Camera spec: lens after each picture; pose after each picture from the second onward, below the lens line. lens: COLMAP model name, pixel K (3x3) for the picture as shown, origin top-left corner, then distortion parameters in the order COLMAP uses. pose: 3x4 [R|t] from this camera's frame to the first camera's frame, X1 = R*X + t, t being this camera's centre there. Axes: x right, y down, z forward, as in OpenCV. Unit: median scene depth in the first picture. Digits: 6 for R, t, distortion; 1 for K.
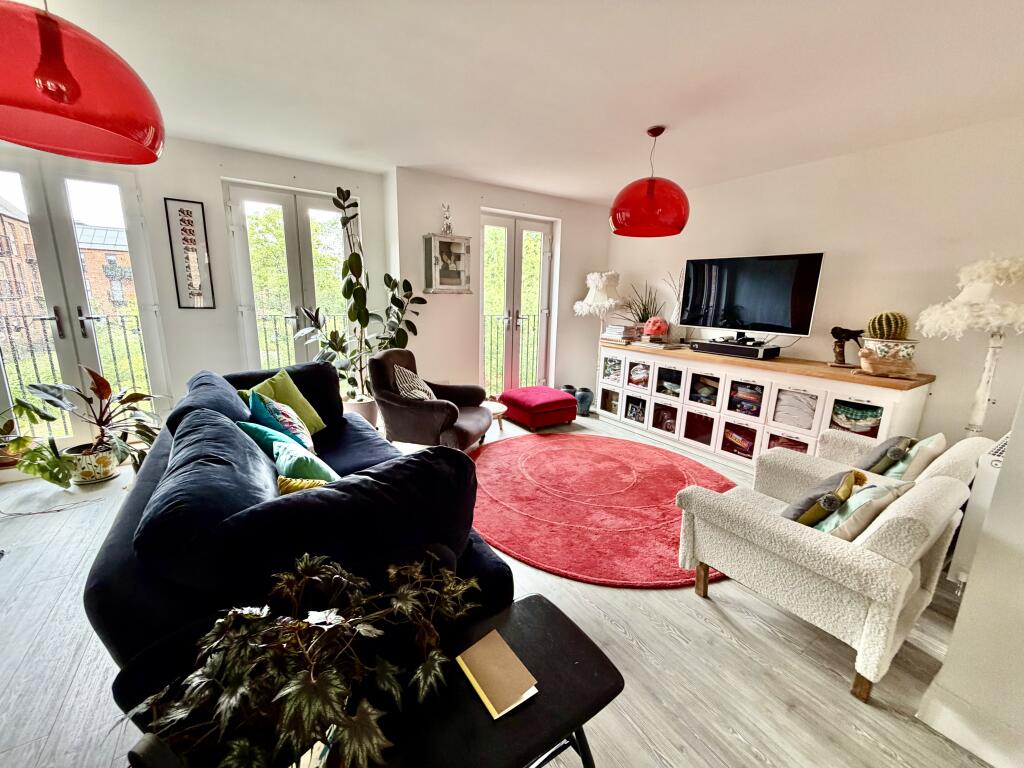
lens RADIAL K [[405.7, 0, 513.8], [0, 405.7, 383.4], [0, 0, 1]] dist [-0.000965, 0.000709]
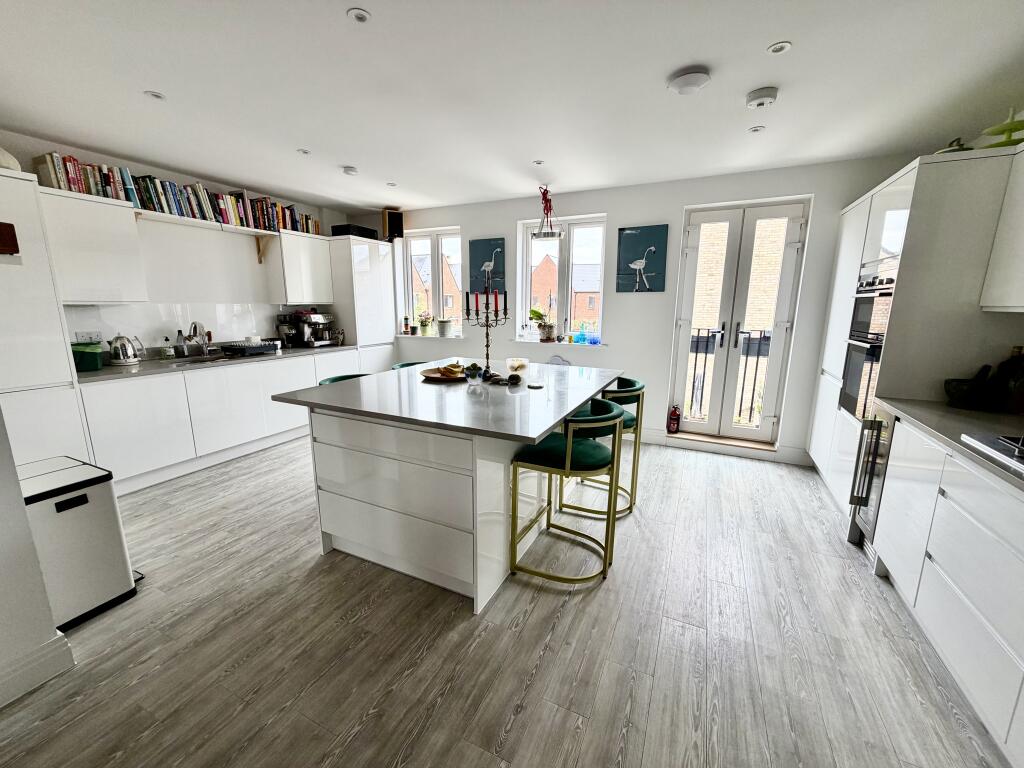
lens RADIAL K [[405.7, 0, 508.8], [0, 405.7, 387.1], [0, 0, 1]] dist [-0.000965, 0.000709]
pose [[0.508009, 0.151061, -0.848002, 0.751179], [-0.173649, 0.982249, 0.070949, -0.054422], [0.843667, 0.111212, 0.525222, 0.345808]]
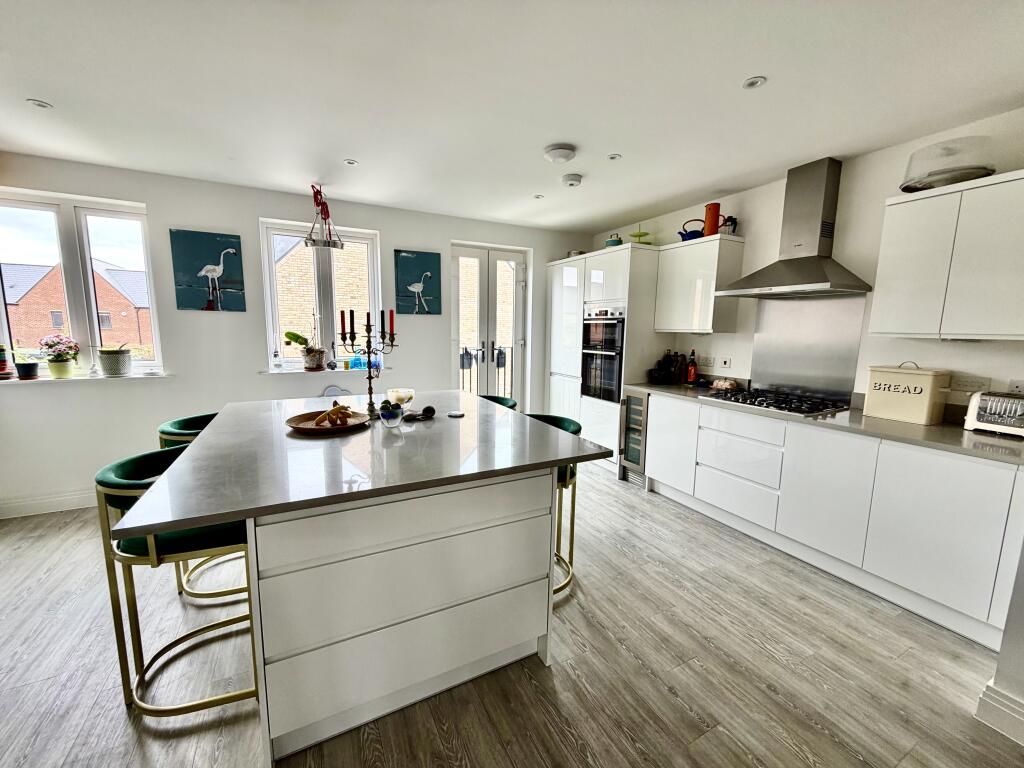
lens RADIAL K [[405.7, 0, 513.2], [0, 405.7, 386.3], [0, 0, 1]] dist [-0.000965, 0.000709]
pose [[0.993621, 0.002725, -0.112736, 0.266722], [-0.010695, 0.997479, -0.070153, -0.007607], [0.112261, 0.070911, 0.991145, 0.076571]]
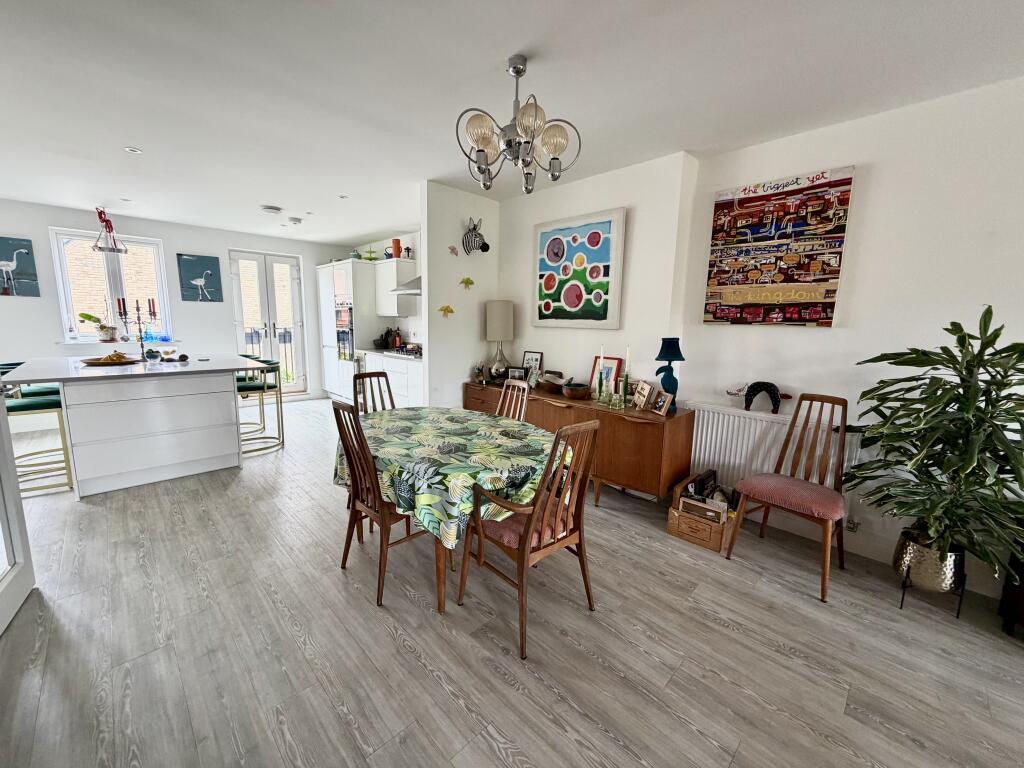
lens RADIAL K [[405.7, 0, 511.2], [0, 405.7, 385.8], [0, 0, 1]] dist [-0.000965, 0.000709]
pose [[0.982797, -0.035455, 0.181255, 0.827325], [0.043816, 0.998142, -0.042336, 0.181900], [-0.179417, 0.049550, 0.982524, -0.673032]]
